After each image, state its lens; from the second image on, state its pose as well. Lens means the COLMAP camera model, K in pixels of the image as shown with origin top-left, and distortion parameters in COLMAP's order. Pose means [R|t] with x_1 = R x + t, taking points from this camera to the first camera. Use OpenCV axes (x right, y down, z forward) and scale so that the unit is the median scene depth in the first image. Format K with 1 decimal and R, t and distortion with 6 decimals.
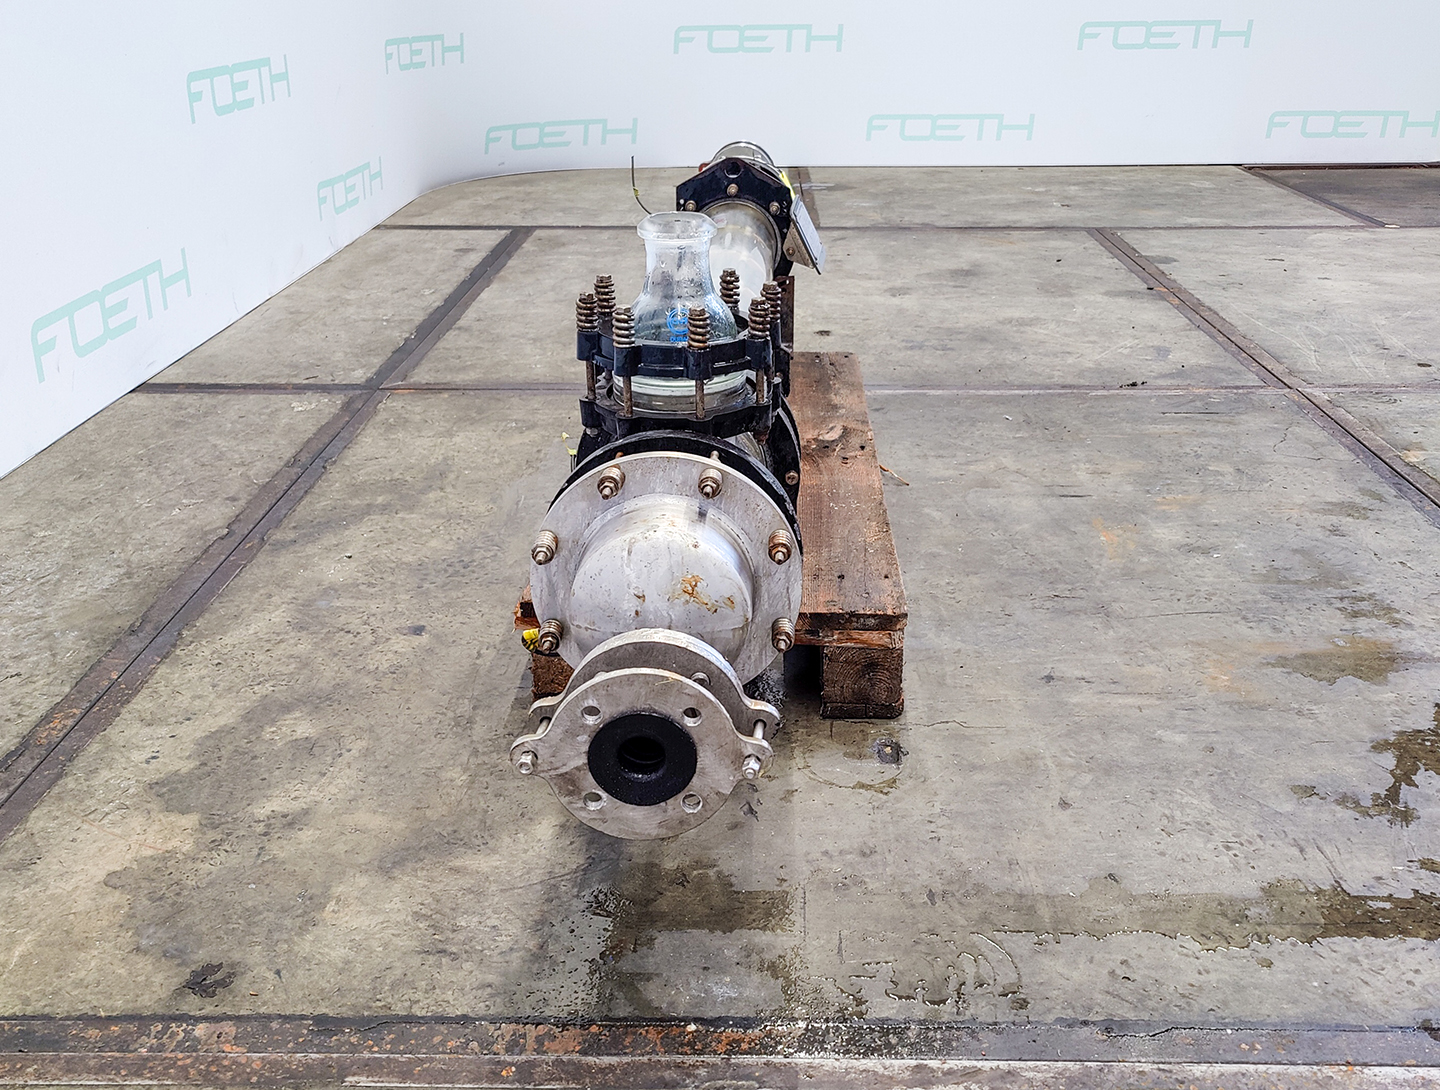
lens RADIAL K [[1435.1, 0, 744.7], [0, 1435.1, 502.2], [0, 0, 1]] dist [0.002661, 0.048400]
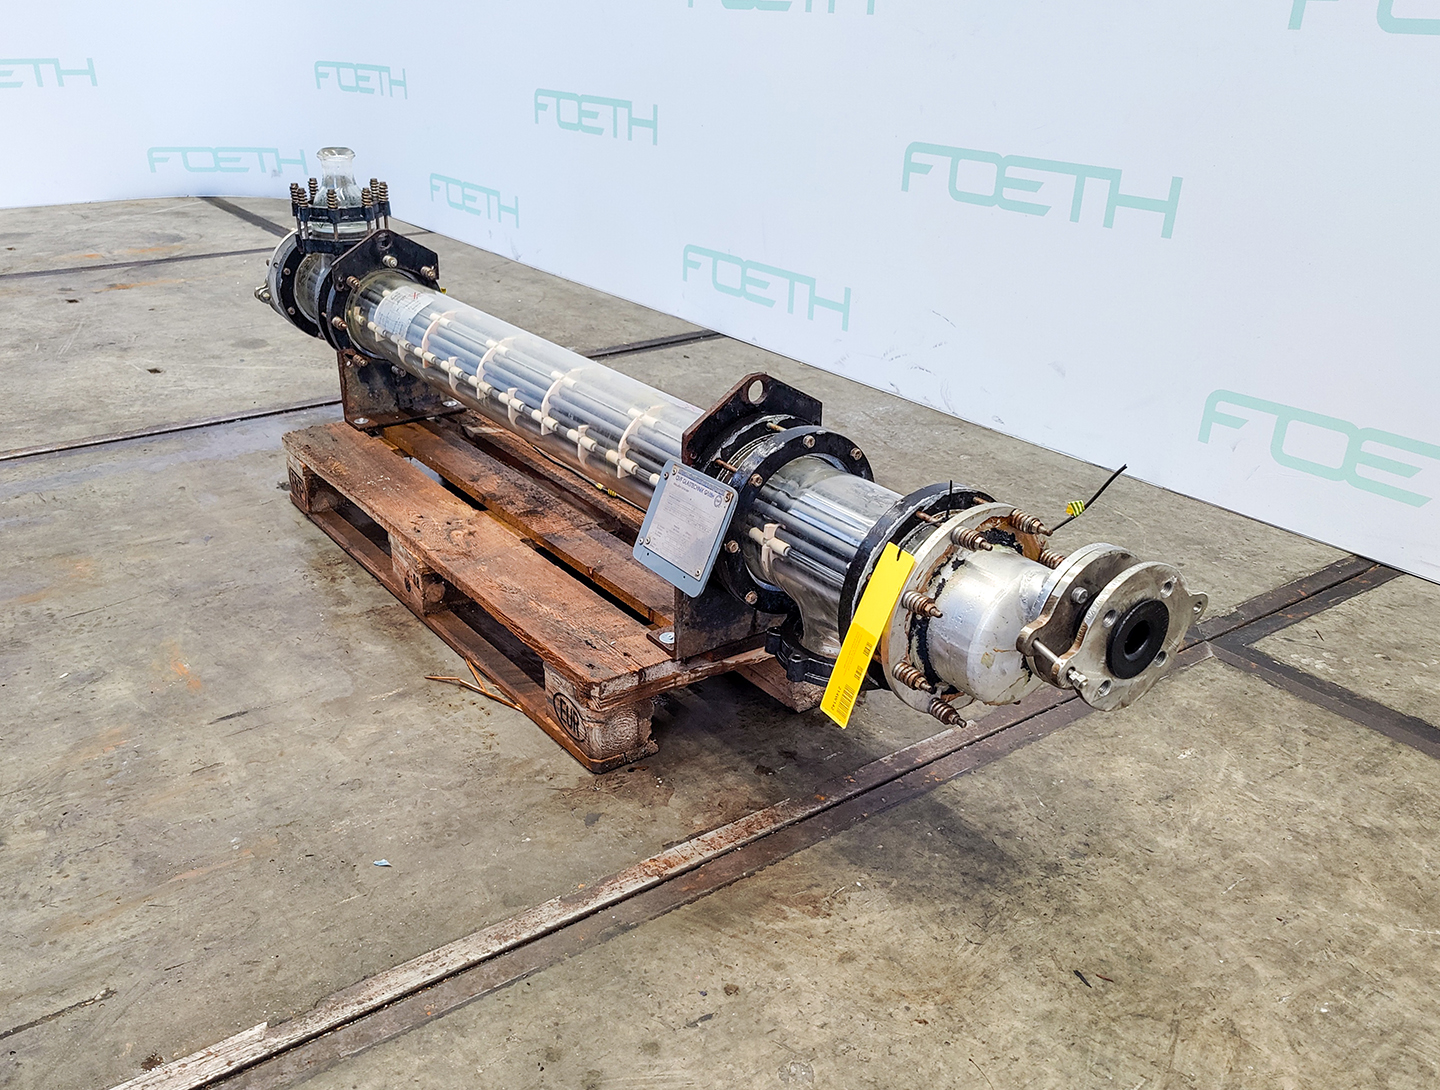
lens RADIAL K [[1226.9, 0, 656.0], [0, 1226.9, 563.4], [0, 0, 1]] dist [0.002778, 0.048228]
pose [[-0.811632, 0.248901, -0.528490, 0.362473], [-0.210620, 0.719156, 0.662159, -0.560663], [0.544879, 0.648740, -0.531266, 1.376183]]
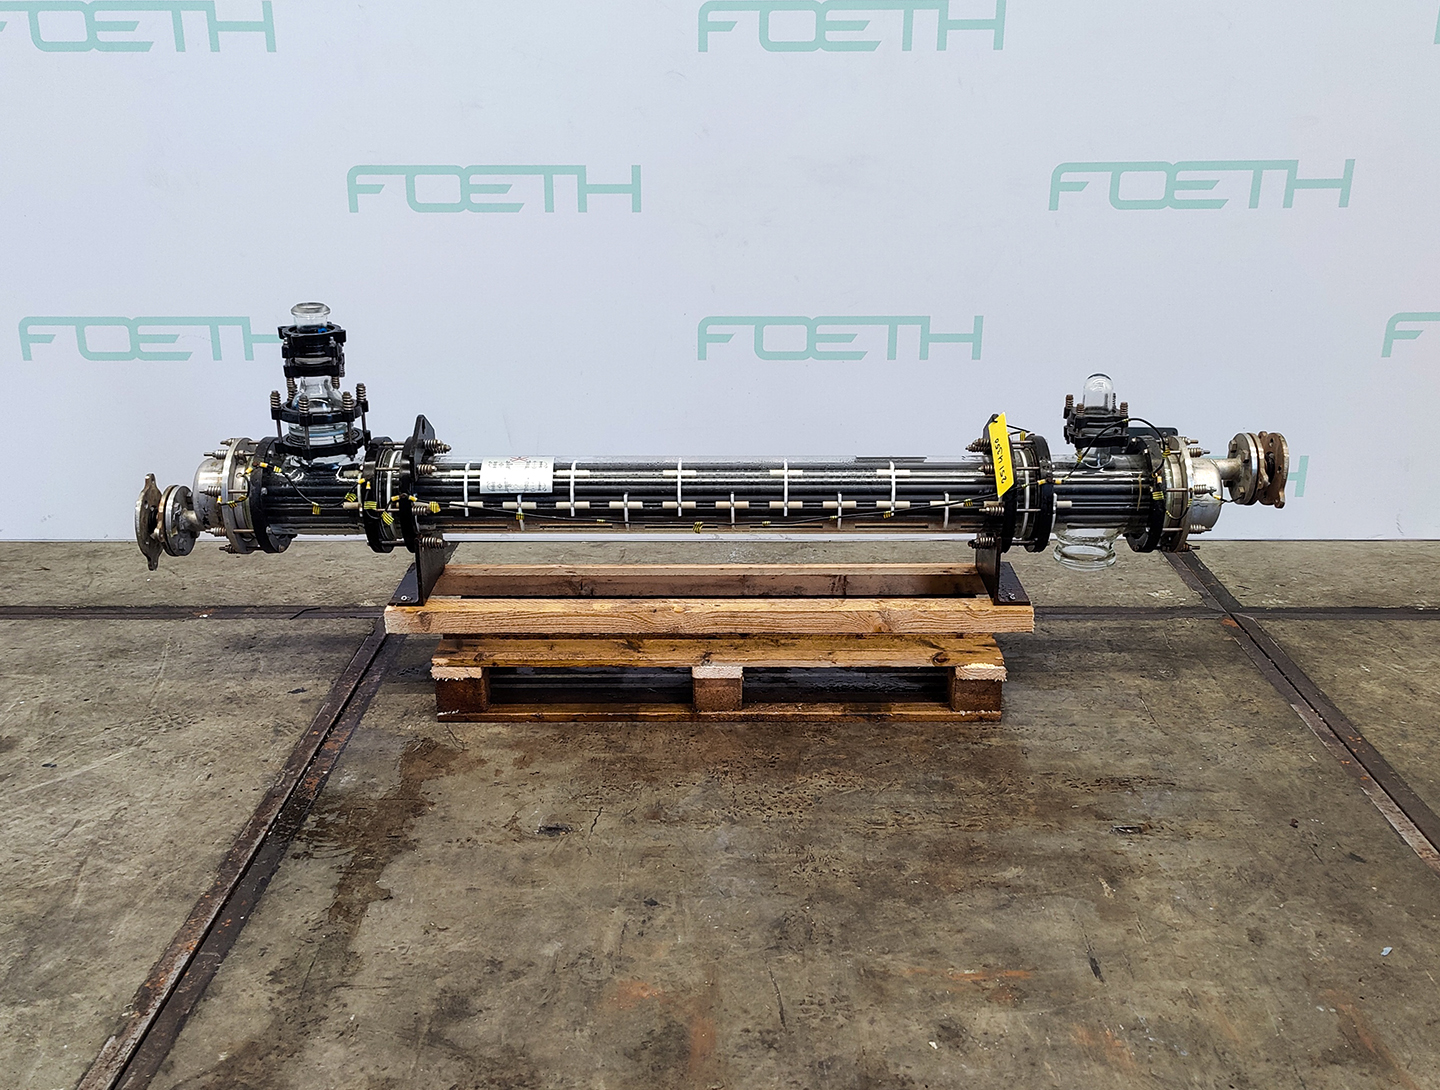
lens RADIAL K [[1373.8, 0, 688.9], [0, 1373.8, 543.6], [0, 0, 1]] dist [-0.004108, 0.063359]
pose [[-0.012414, 0.336823, -0.941486, 0.861955], [-0.346240, 0.881862, 0.320058, -0.379800], [0.938064, 0.329954, 0.105674, 0.572277]]
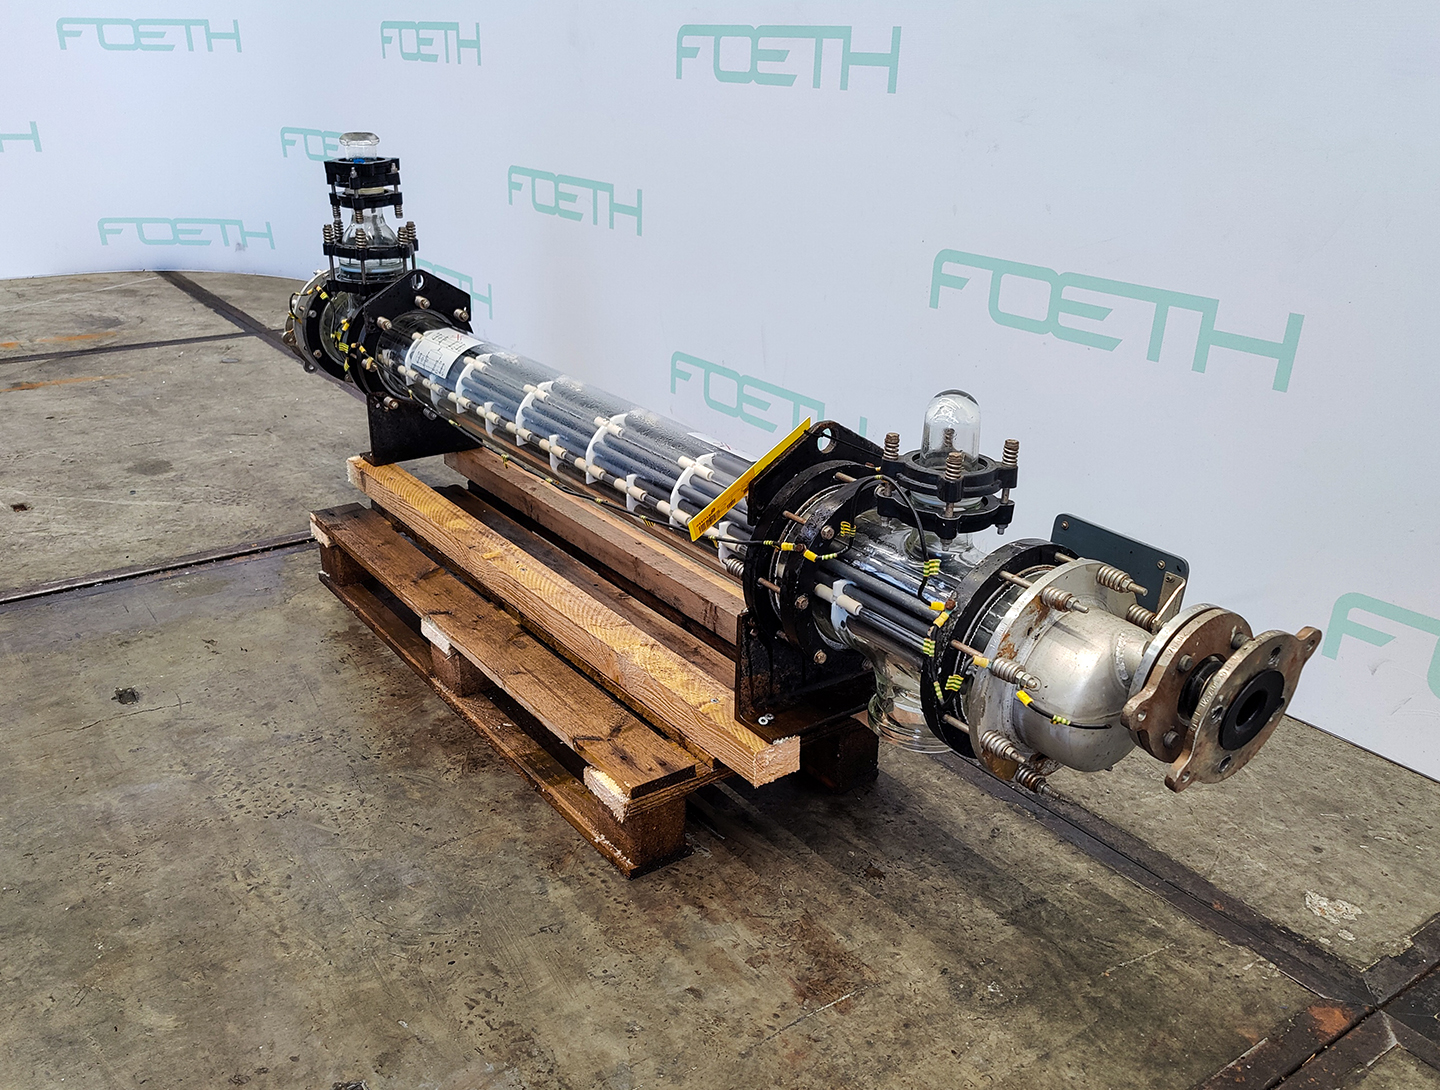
lens RADIAL K [[1206.8, 0, 685.5], [0, 1206.8, 569.2], [0, 0, 1]] dist [0.015630, 0.012273]
pose [[-0.809873, 0.225609, -0.541485, 0.172941], [-0.221119, 0.737582, 0.638028, -0.496059], [0.543334, 0.636454, -0.547461, 1.192529]]
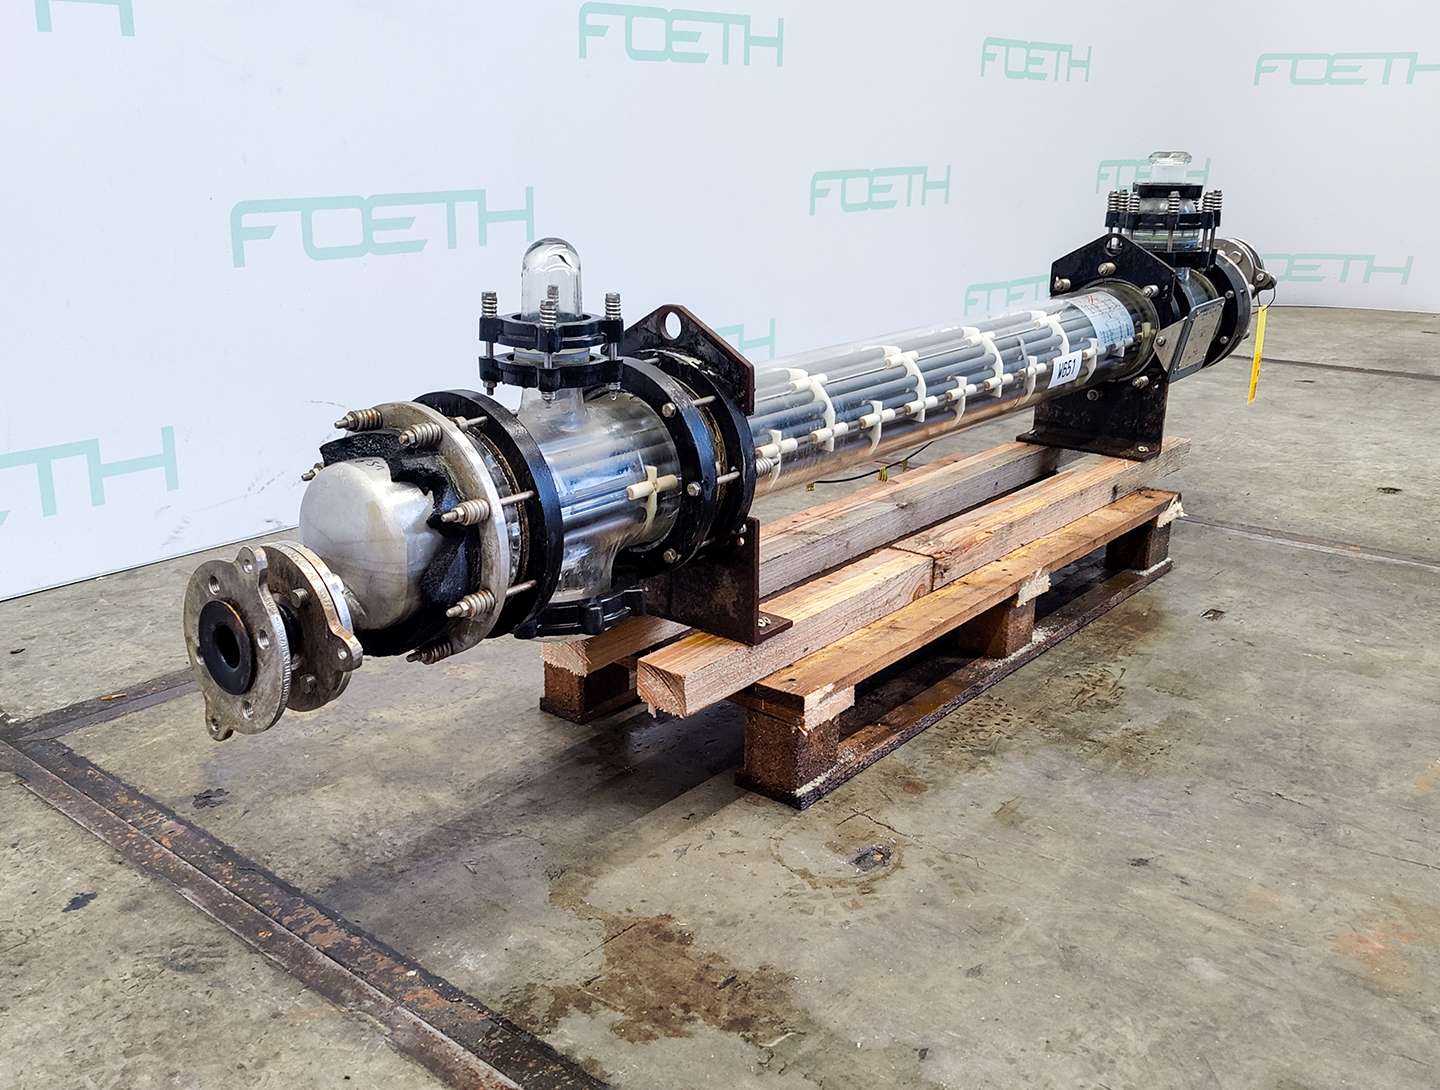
lens RADIAL K [[1367.8, 0, 623.3], [0, 1367.8, 517.9], [0, 0, 1]] dist [0.017138, 0.026838]
pose [[0.747079, 0.187572, -0.637722, 0.323892], [-0.235123, 0.971910, 0.010423, -0.005458], [0.621764, 0.142156, 0.770196, 0.127920]]
